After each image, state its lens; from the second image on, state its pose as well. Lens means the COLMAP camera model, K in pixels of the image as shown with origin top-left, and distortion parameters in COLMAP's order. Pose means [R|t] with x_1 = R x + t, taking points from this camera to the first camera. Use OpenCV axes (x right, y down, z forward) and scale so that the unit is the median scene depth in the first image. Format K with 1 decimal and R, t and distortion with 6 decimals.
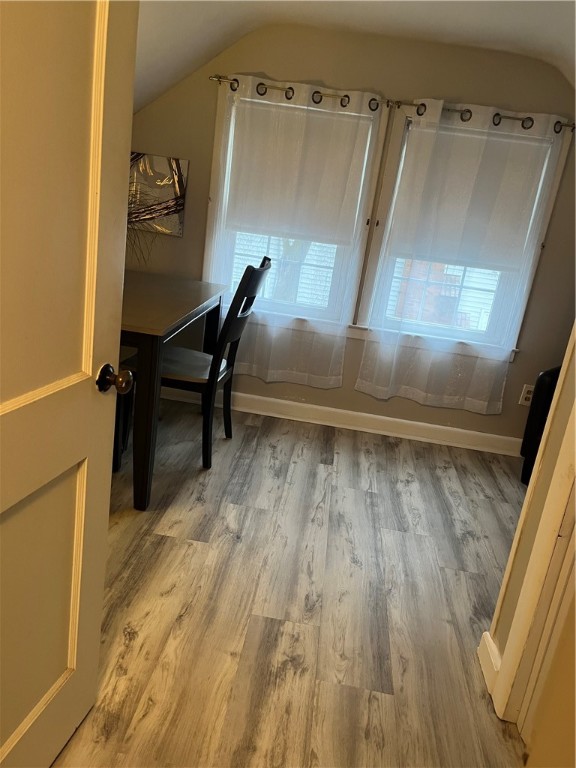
lens RADIAL K [[582.9, 0, 287.0], [0, 582.9, 381.1], [0, 0, 1]] dist [0.017305, -0.006979]
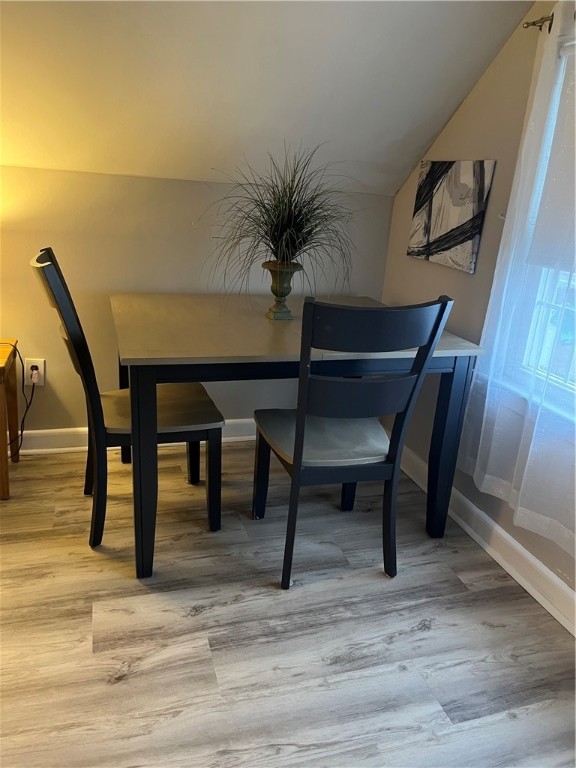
lens RADIAL K [[582.9, 0, 287.5], [0, 582.9, 386.5], [0, 0, 1]] dist [0.017305, -0.006979]
pose [[0.411063, 0.208924, -0.887343, 0.432958], [-0.290142, 0.952750, 0.089915, -0.142363], [0.864202, 0.220495, 0.452258, 0.633364]]
